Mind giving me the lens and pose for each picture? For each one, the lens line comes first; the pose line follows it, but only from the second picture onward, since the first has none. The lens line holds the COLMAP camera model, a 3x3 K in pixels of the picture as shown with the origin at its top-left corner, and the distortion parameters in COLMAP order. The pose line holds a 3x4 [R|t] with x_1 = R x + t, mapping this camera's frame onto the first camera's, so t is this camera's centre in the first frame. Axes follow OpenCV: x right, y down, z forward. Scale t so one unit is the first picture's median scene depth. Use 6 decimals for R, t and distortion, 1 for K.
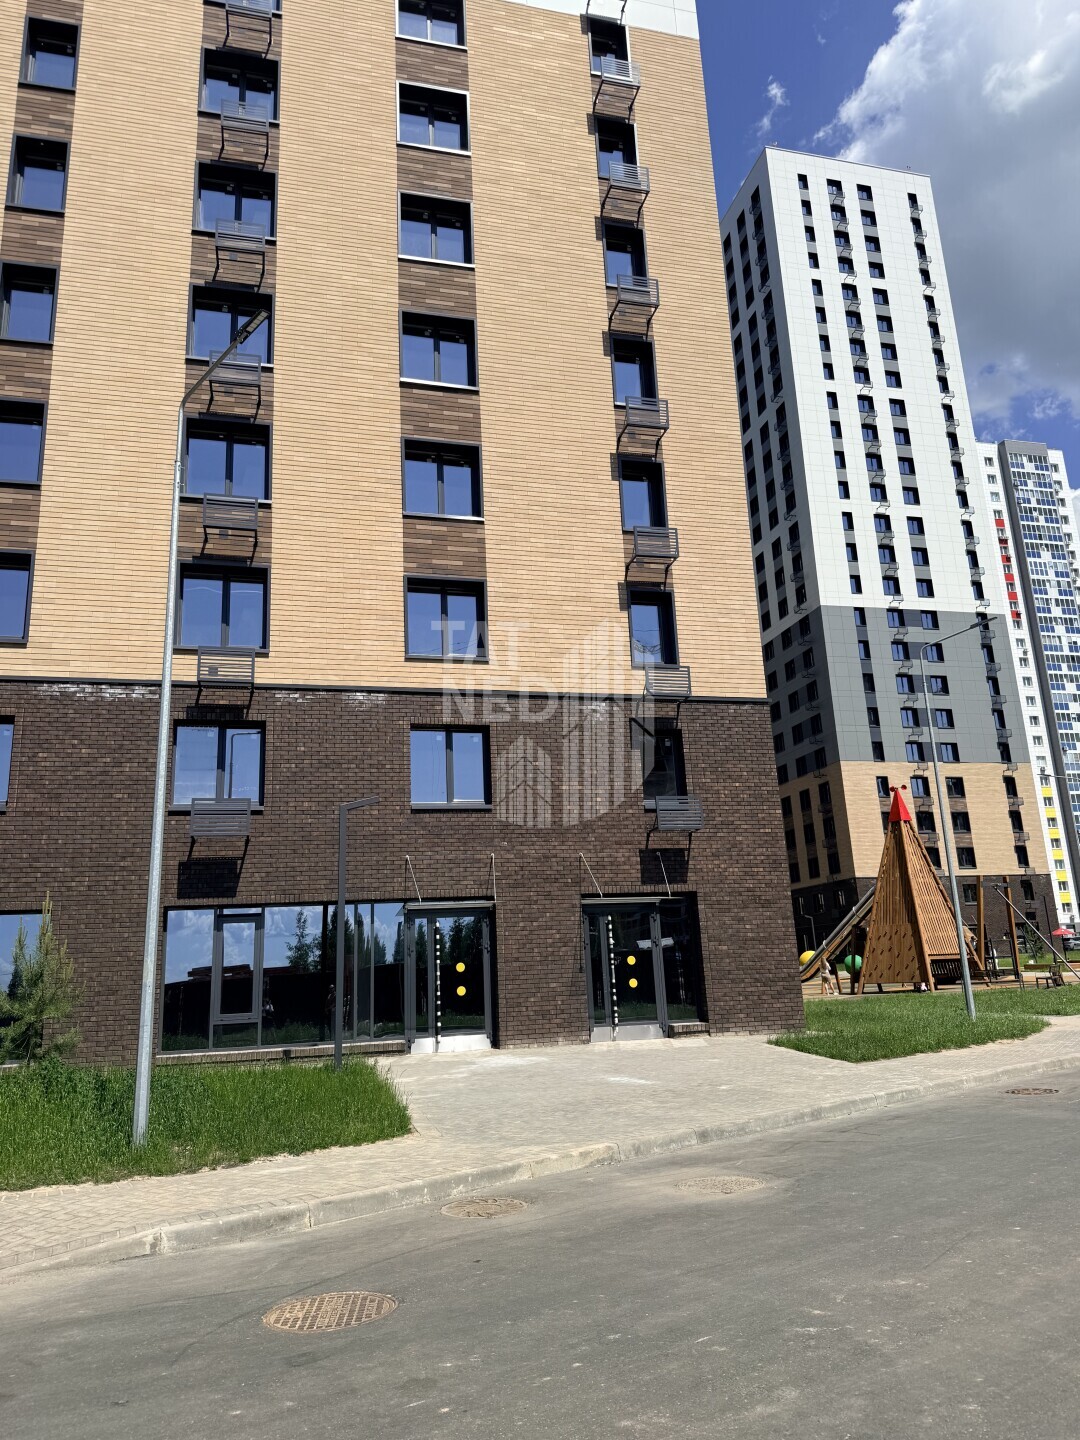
lens RADIAL K [[1014.0, 0, 540.8], [0, 1014.0, 717.5], [0, 0, 1]] dist [0.042519, -0.048129]
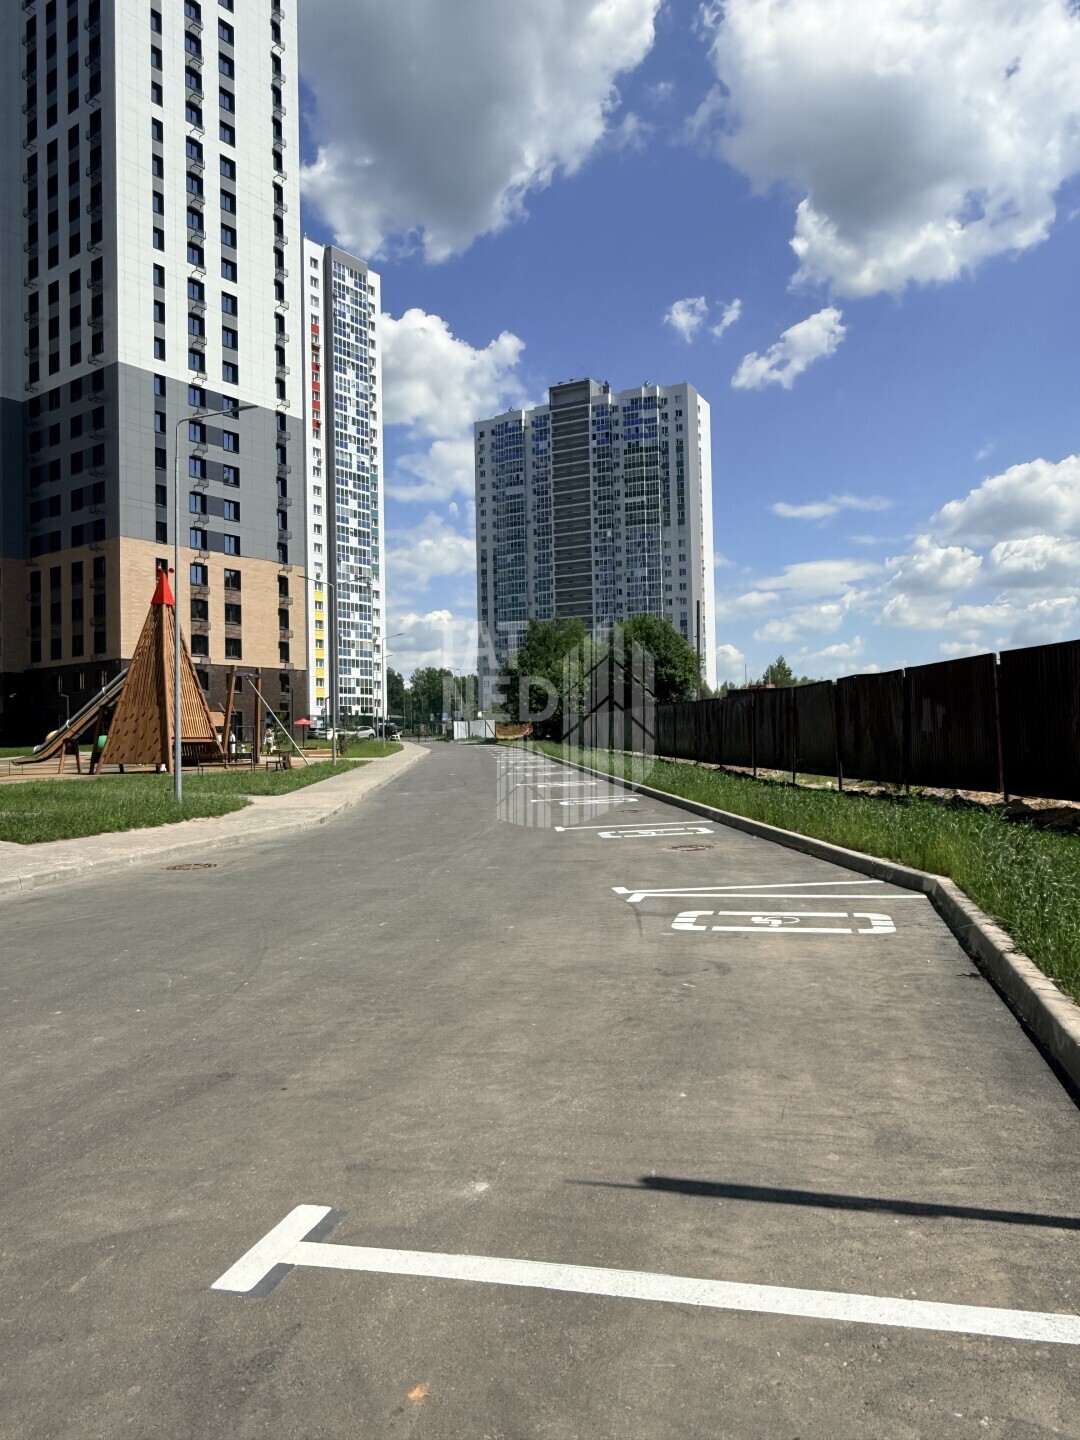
lens RADIAL K [[1014.0, 0, 536.9], [0, 1014.0, 709.9], [0, 0, 1]] dist [0.042519, -0.048129]
pose [[0.779815, 0.053413, 0.623728, 0.063343], [-0.176828, 0.974573, 0.137622, 0.004022], [-0.600517, -0.217612, 0.769431, 0.017705]]
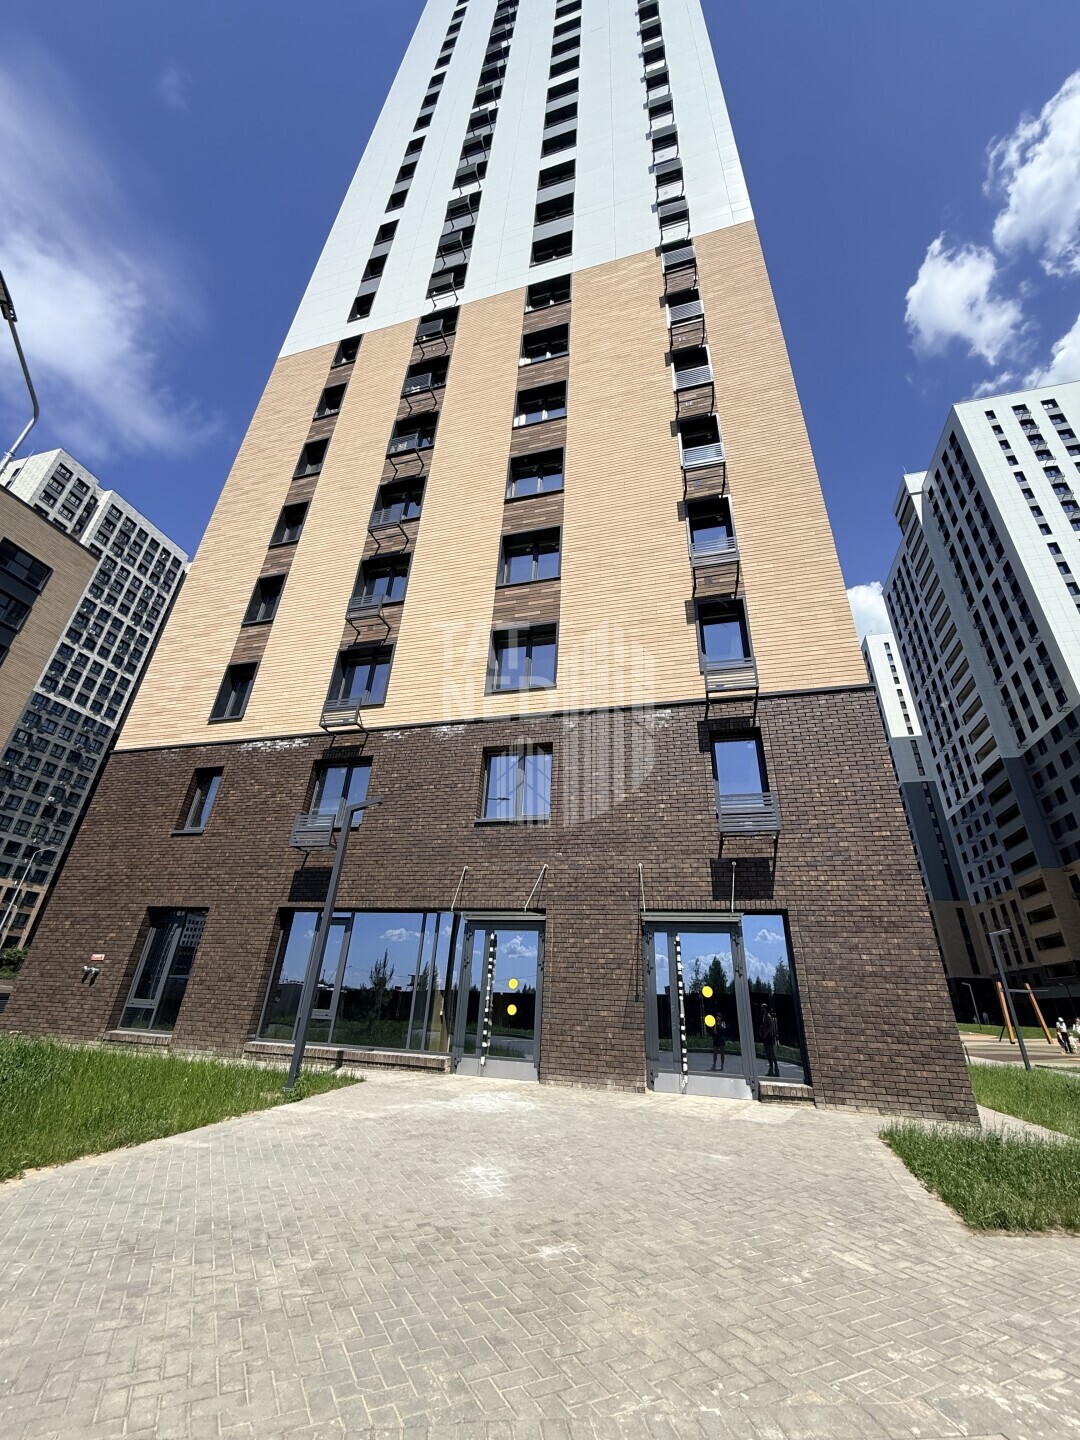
lens RADIAL K [[573.7, 0, 540.2], [0, 573.7, 714.1], [0, 0, 1]] dist [-0.001430, 0.000345]
pose [[0.859785, -0.153468, -0.487050, 0.228827], [0.046664, 0.973394, -0.224337, 0.110299], [0.508520, 0.170153, 0.844070, 0.466481]]
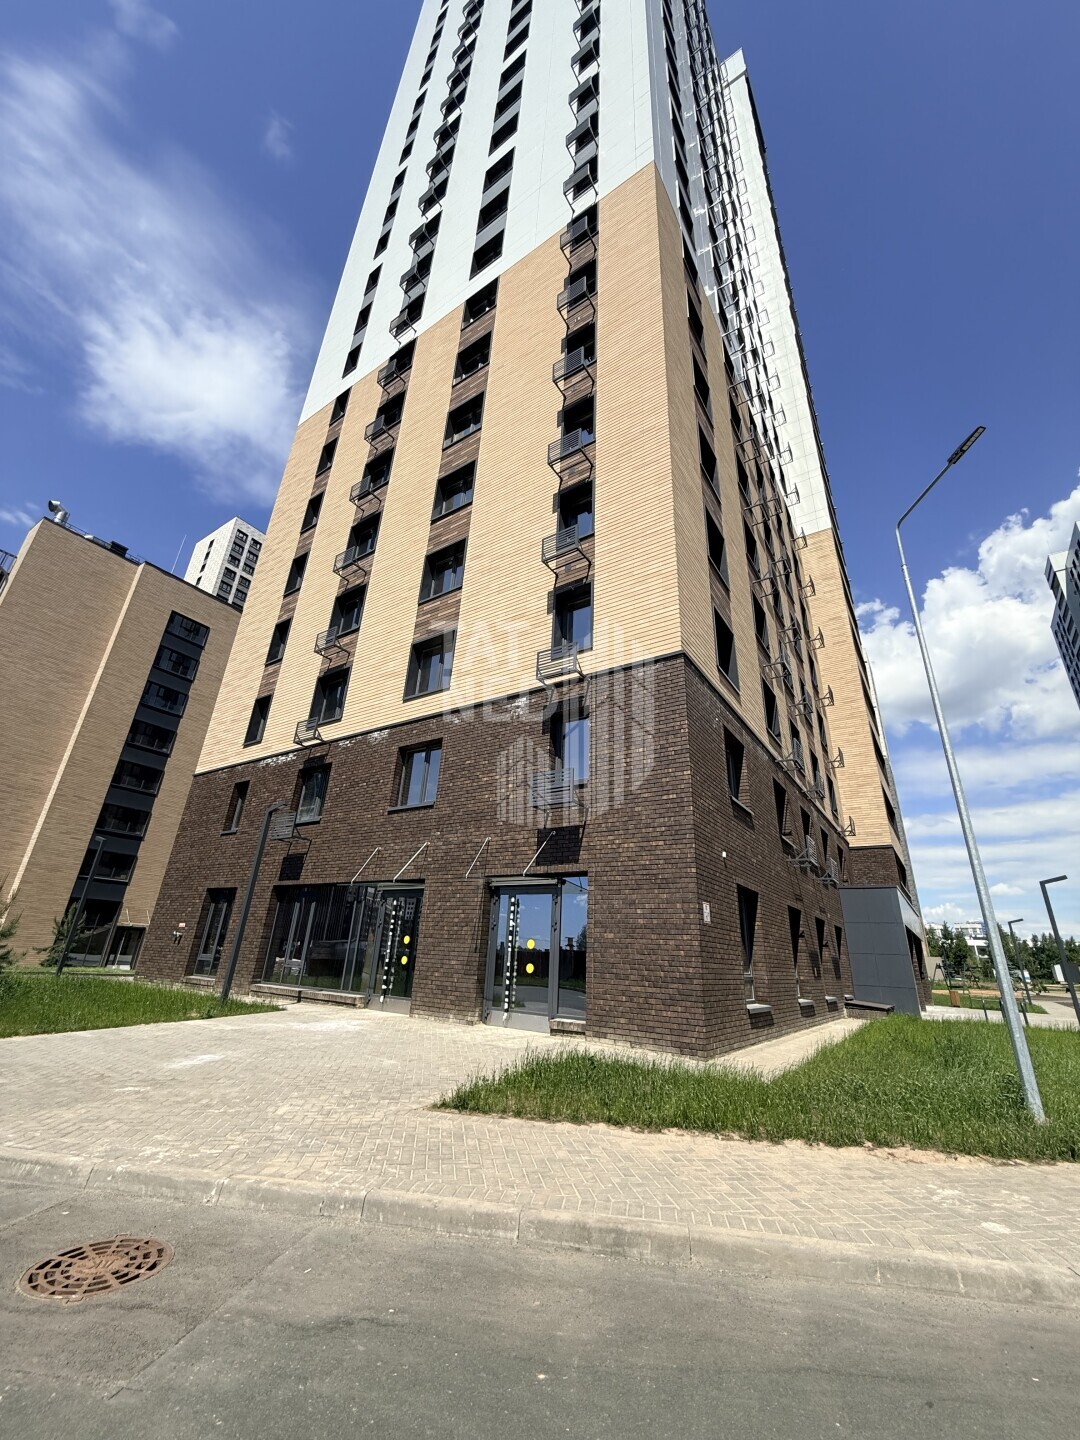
lens RADIAL K [[573.7, 0, 540.3], [0, 573.7, 714.8], [0, 0, 1]] dist [-0.001430, 0.000345]
pose [[0.657226, -0.223950, -0.719653, 0.522899], [0.117590, 0.973610, -0.195589, 0.128061], [0.744464, 0.043922, 0.666217, 0.603243]]
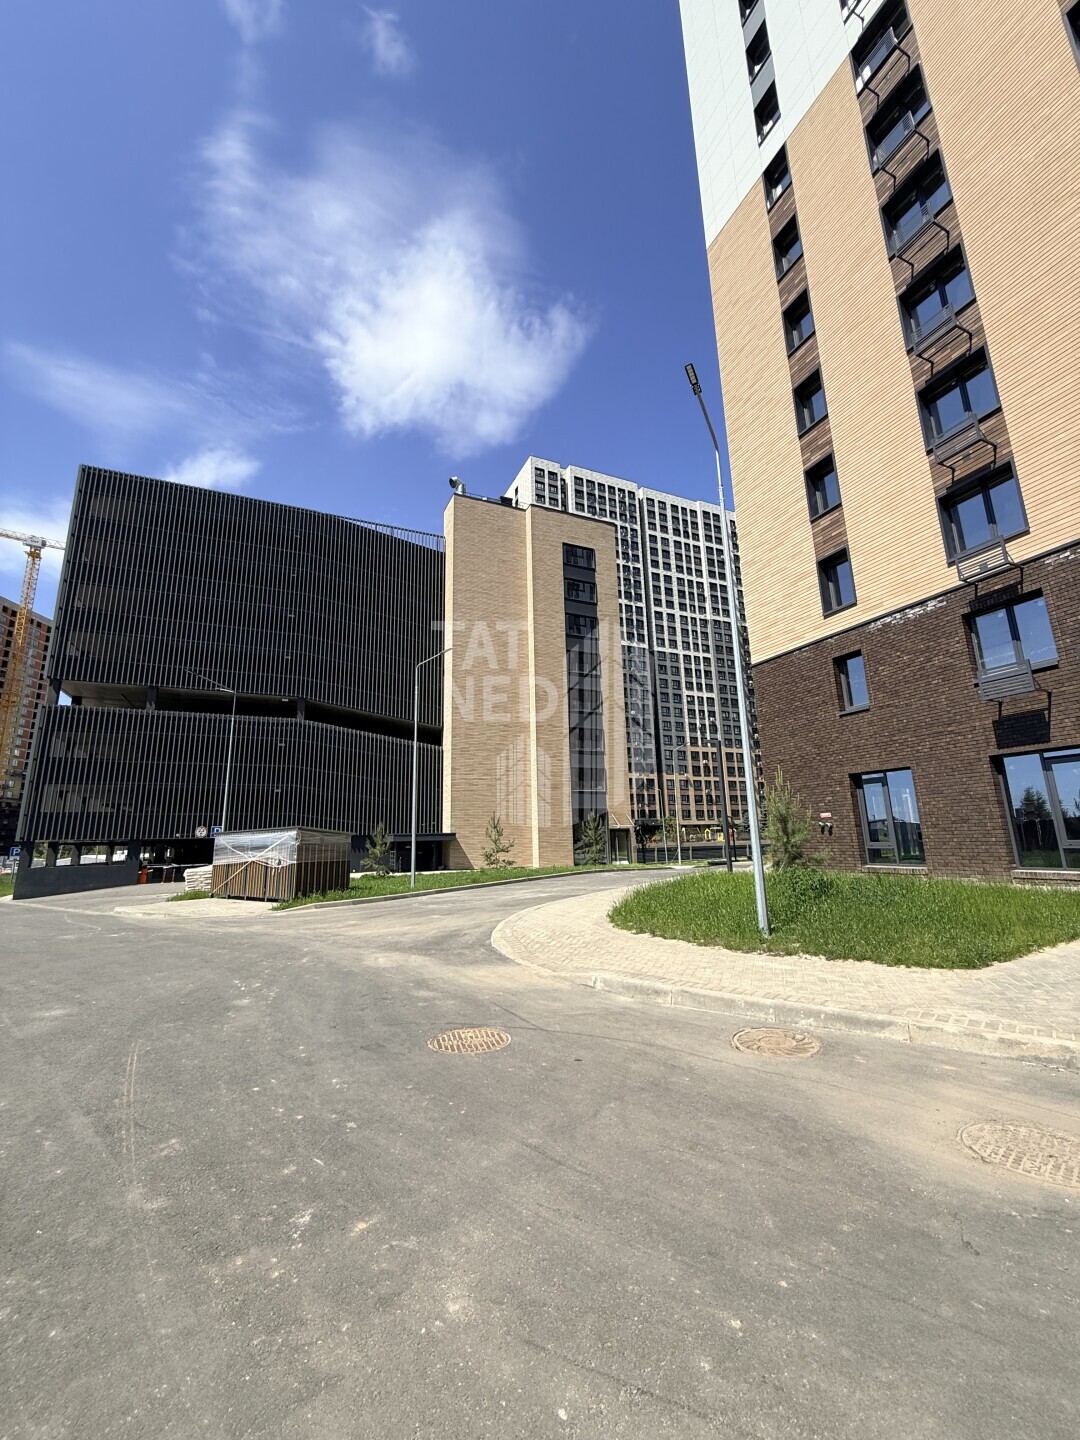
lens RADIAL K [[573.7, 0, 540.7], [0, 573.7, 715.3], [0, 0, 1]] dist [-0.001430, 0.000345]
pose [[0.171281, -0.171434, -0.970192, 0.209749], [0.268748, 0.955530, -0.121398, 0.061506], [0.947860, -0.239944, 0.209736, 0.279072]]
